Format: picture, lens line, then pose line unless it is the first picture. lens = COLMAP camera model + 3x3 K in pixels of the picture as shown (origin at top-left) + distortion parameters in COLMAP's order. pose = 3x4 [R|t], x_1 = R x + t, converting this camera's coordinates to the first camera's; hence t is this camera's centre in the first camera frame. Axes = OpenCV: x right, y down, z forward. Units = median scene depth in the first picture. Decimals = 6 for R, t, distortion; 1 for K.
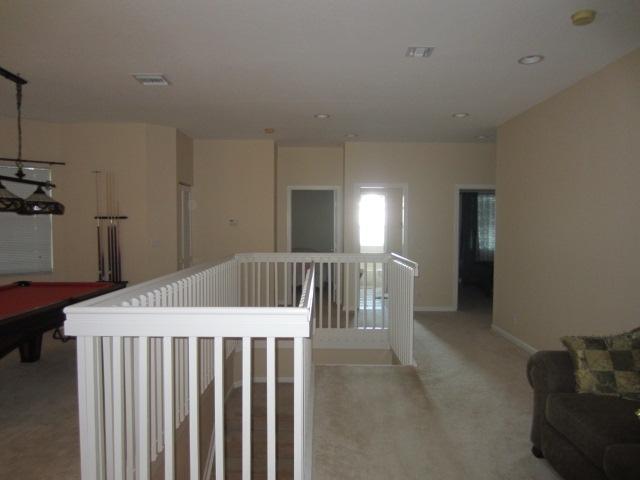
lens RADIAL K [[456.0, 0, 317.1], [0, 456.0, 240.5], [0, 0, 1]] dist [-0.020901, 0.004538]
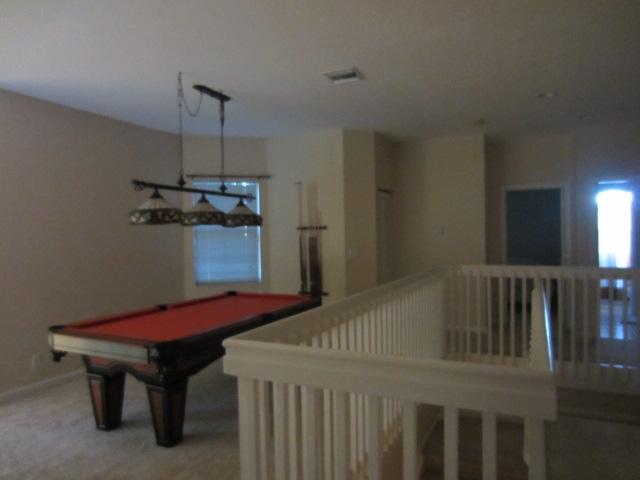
lens RADIAL K [[456.0, 0, 317.3], [0, 456.0, 238.0], [0, 0, 1]] dist [-0.020901, 0.004538]
pose [[0.902496, -0.014417, -0.430457, -0.020034], [0.004857, 0.999717, -0.023300, -0.007661], [0.430671, 0.018938, 0.902310, 0.147205]]
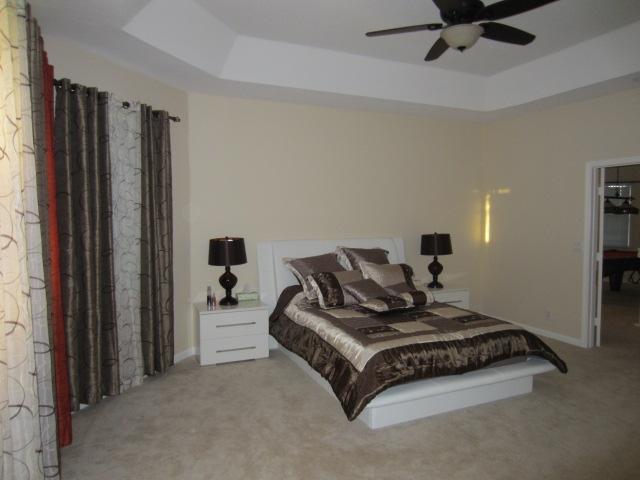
lens RADIAL K [[456.0, 0, 320.3], [0, 456.0, 241.4], [0, 0, 1]] dist [-0.020901, 0.004538]
pose [[0.435596, 0.051537, -0.898666, 0.535724], [-0.040390, 0.998473, 0.037683, 0.037094], [0.899236, 0.019883, 0.437012, -0.965252]]
